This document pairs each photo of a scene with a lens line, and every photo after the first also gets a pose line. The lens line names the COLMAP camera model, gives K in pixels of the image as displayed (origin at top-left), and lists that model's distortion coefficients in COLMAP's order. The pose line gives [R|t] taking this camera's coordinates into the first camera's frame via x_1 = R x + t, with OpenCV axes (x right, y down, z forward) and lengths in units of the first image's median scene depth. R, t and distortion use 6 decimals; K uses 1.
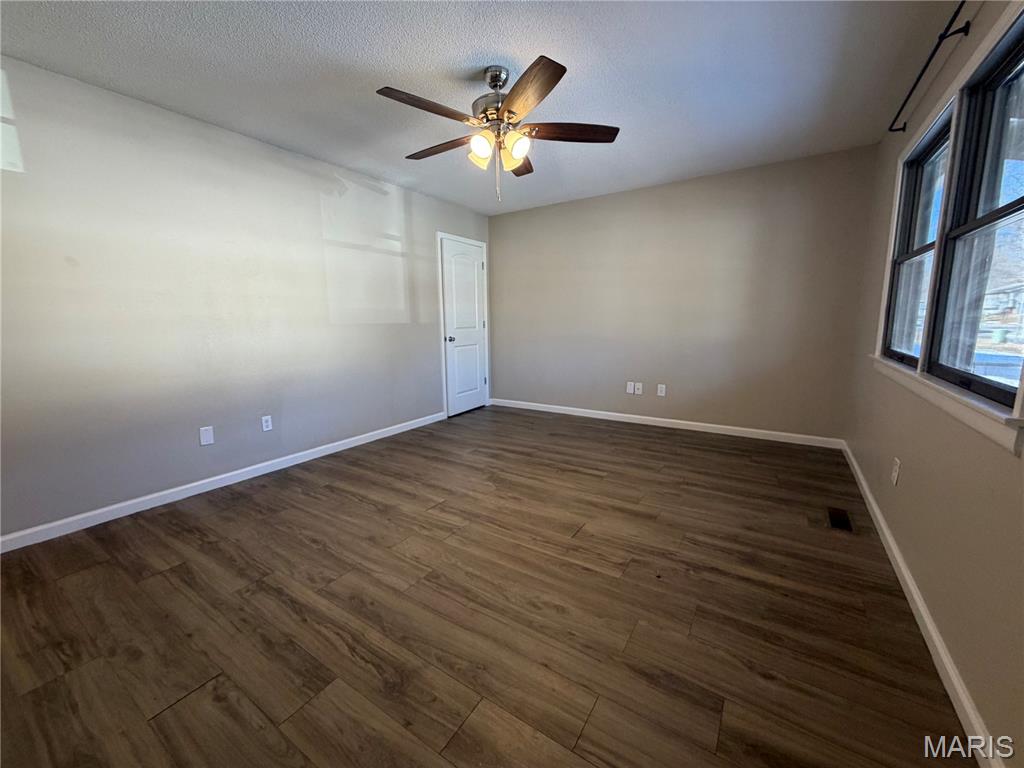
lens RADIAL K [[409.7, 0, 512.0], [0, 409.7, 384.0], [0, 0, 1]] dist [-0.002101, -0.000490]
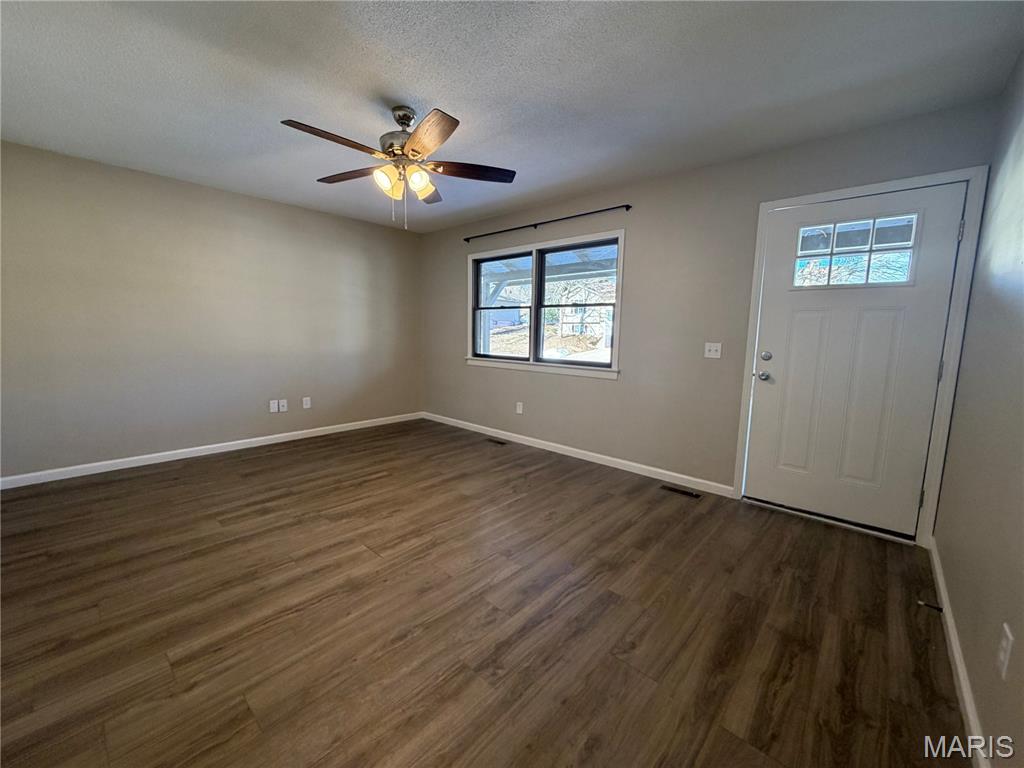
lens RADIAL K [[409.7, 0, 512.0], [0, 409.7, 384.0], [0, 0, 1]] dist [-0.002101, -0.000490]
pose [[0.149877, -0.109846, 0.982584, -0.893271], [0.134522, 0.986833, 0.089802, -0.085393], [-0.979511, 0.118720, 0.162680, 0.496360]]
